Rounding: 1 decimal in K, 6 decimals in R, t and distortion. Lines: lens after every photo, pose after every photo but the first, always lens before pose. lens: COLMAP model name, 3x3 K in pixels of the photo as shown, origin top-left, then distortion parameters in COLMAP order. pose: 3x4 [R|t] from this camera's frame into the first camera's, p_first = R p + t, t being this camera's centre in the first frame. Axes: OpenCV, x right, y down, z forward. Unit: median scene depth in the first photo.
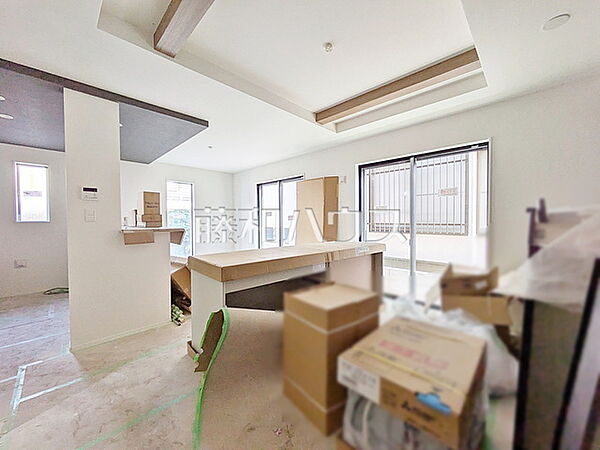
lens RADIAL K [[236.3, 0, 300.4], [0, 236.3, 223.9], [0, 0, 1]] dist [0.002788, -0.000019]
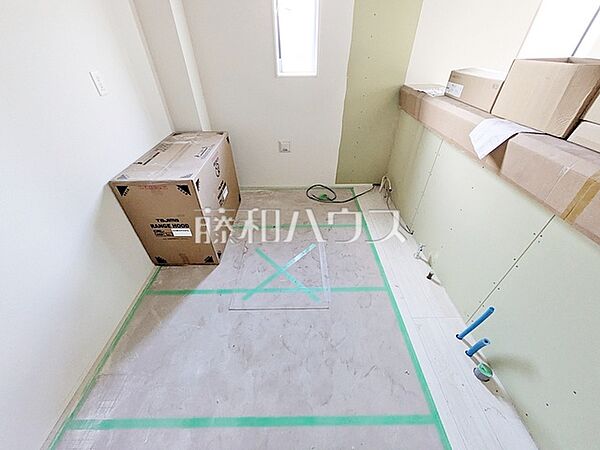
lens RADIAL K [[236.3, 0, 301.0], [0, 236.3, 225.7], [0, 0, 1]] dist [0.002788, -0.000019]
pose [[0.708878, 0.434976, -0.555236, -0.708104], [-0.007551, 0.791835, 0.610689, -0.069095], [0.705290, -0.428711, 0.564599, 0.584431]]
